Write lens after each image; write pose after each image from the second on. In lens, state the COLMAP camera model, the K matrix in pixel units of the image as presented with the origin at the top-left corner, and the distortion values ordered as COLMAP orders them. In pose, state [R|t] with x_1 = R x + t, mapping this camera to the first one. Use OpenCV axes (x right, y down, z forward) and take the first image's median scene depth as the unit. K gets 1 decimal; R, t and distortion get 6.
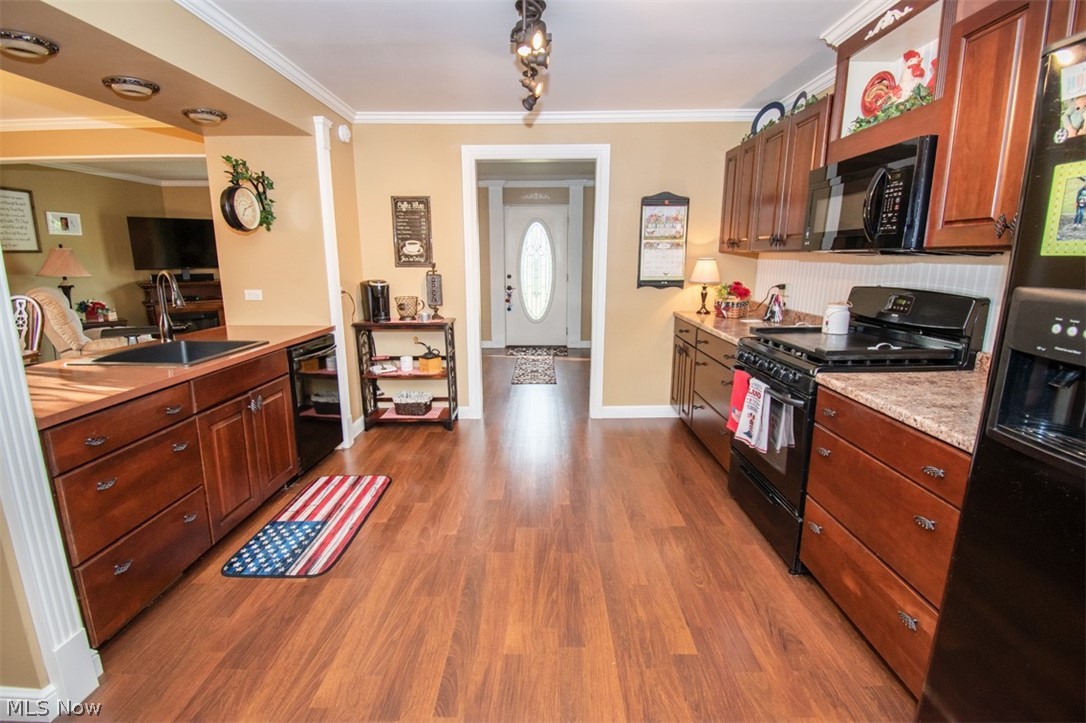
lens RADIAL K [[485.8, 0, 539.8], [0, 485.8, 360.5], [0, 0, 1]] dist [0.021480, -0.026400]
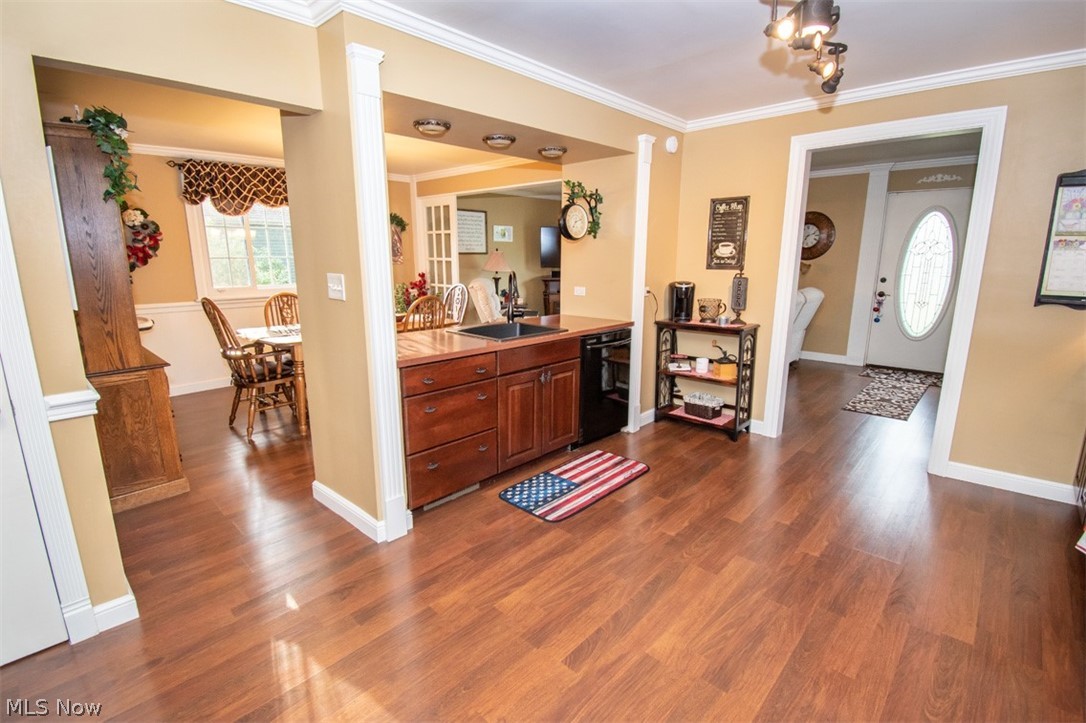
lens RADIAL K [[493.2, 0, 543.0], [0, 493.2, 361.5], [0, 0, 1]] dist [0.023299, -0.026905]
pose [[0.733483, 0.139684, -0.665200, 0.184566], [-0.136610, 0.988981, 0.057041, -0.016820], [0.665838, 0.049035, 0.744483, 0.023751]]
